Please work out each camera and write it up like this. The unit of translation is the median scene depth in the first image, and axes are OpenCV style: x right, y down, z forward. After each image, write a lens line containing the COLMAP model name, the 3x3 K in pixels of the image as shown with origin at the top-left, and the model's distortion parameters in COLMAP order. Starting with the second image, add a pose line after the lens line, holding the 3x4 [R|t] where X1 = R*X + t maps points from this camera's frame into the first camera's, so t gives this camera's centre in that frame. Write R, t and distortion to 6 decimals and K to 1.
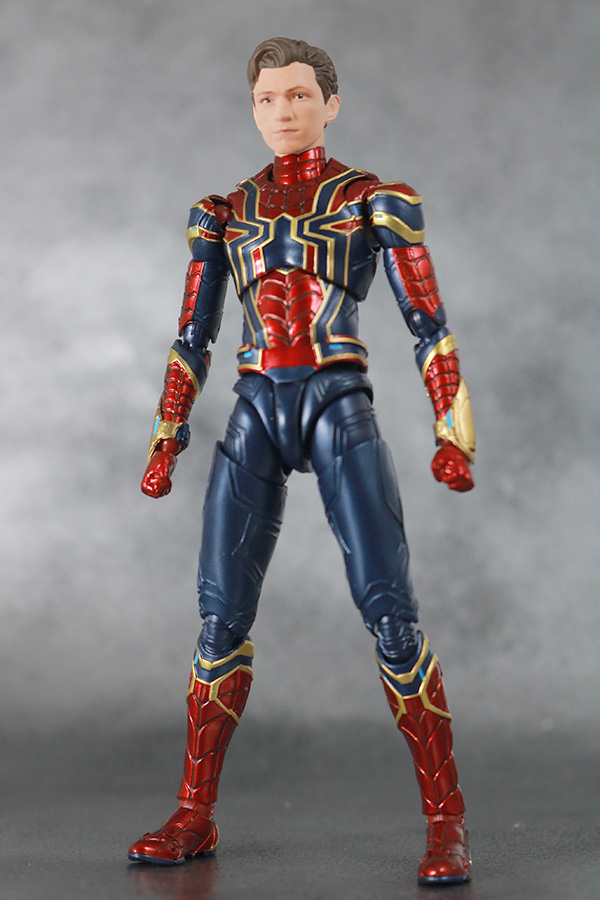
lens RADIAL K [[2214.9, 0, 300.0], [0, 2214.9, 450.0], [0, 0, 1]] dist [0.034832, 0.011634]
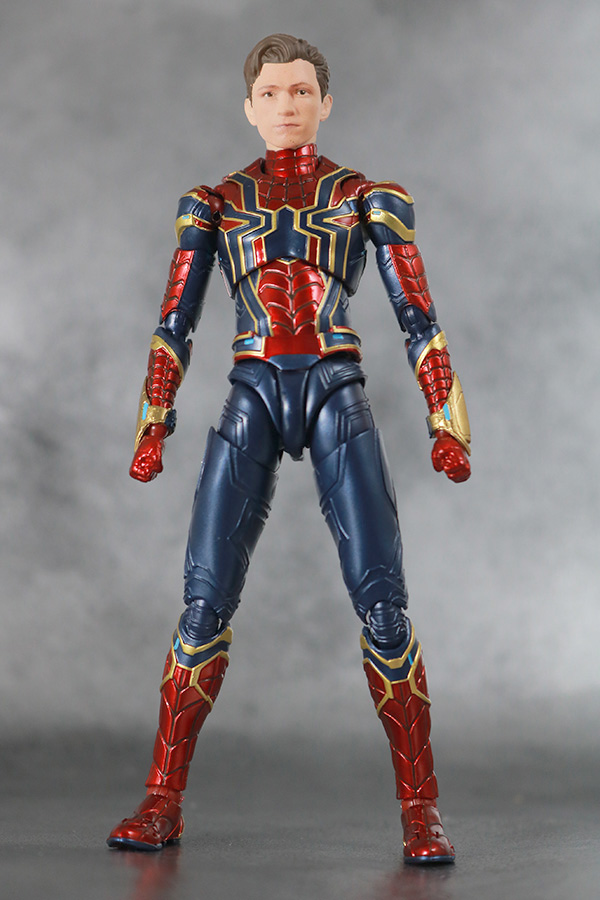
lens RADIAL K [[2214.9, 0, 300.0], [0, 2214.9, 450.0], [0, 0, 1]] dist [0.034832, 0.011634]
pose [[0.978761, 0.034109, 0.202148, -0.202446], [-0.027403, 0.998980, -0.035879, 0.041887], [-0.203166, 0.029578, 0.978697, 0.005151]]
